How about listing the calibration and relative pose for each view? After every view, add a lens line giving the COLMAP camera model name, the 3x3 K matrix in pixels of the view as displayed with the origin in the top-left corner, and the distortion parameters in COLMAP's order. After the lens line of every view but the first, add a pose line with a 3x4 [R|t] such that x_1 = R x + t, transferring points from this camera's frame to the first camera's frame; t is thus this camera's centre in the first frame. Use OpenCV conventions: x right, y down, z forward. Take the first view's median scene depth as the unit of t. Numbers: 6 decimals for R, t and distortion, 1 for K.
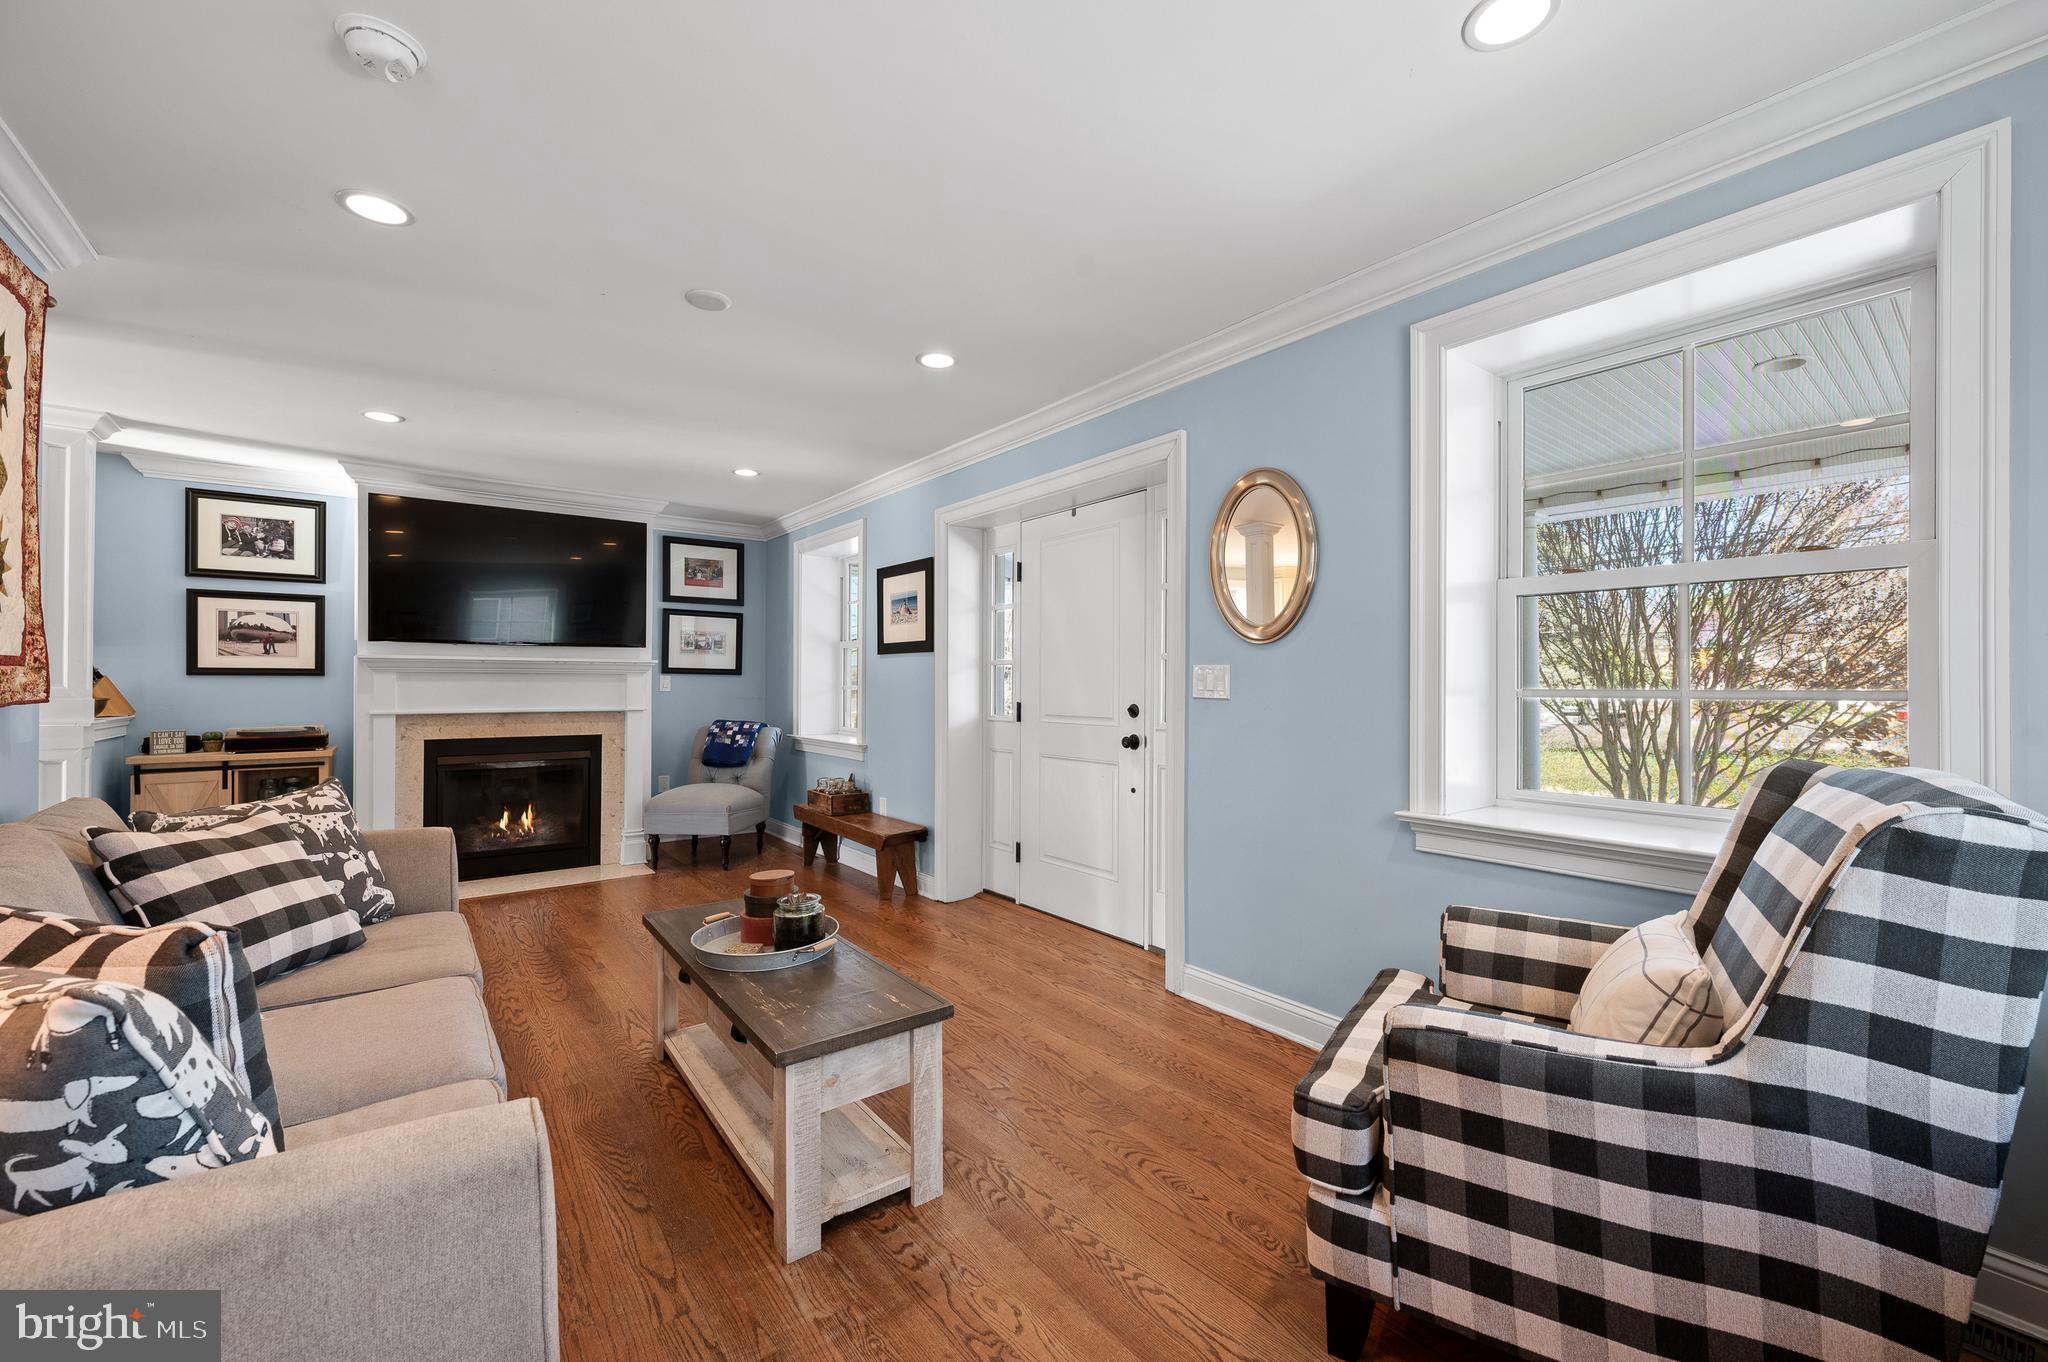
lens RADIAL K [[813.5, 0, 1024.0], [0, 813.5, 681.0], [0, 0, 1]] dist [-0.001795, -0.000299]
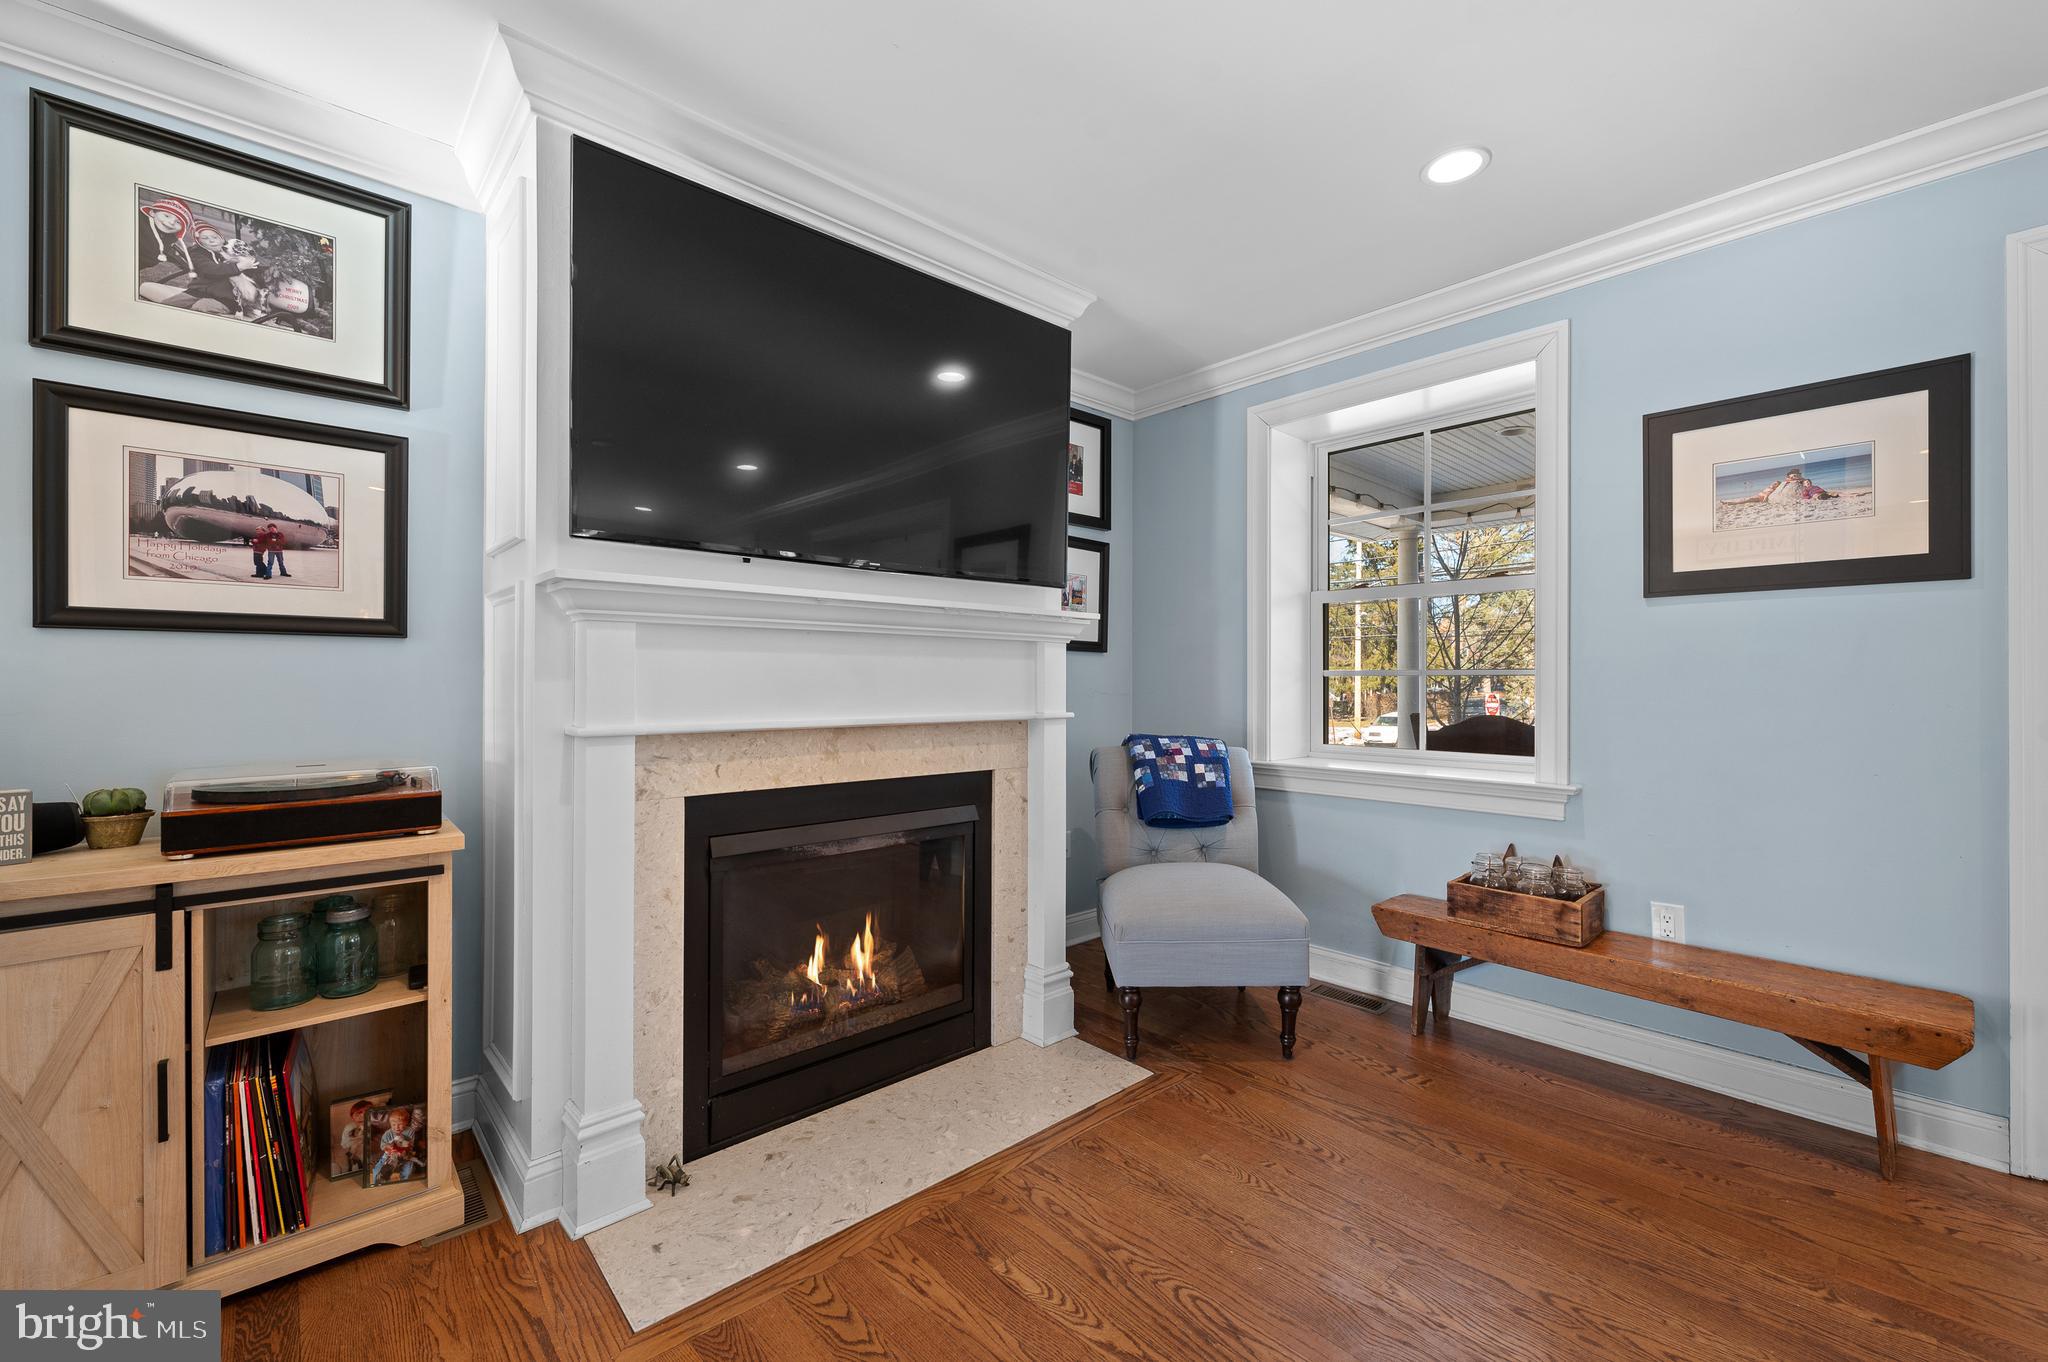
lens RADIAL K [[819.8, 0, 1024.0], [0, 819.8, 681.0], [0, 0, 1]] dist [-0.001593, -0.000644]
pose [[0.996818, -0.001011, 0.079699, -0.606539], [0.000941, 0.999999, 0.000914, 0.015599], [-0.079700, -0.000836, 0.996819, 0.588115]]
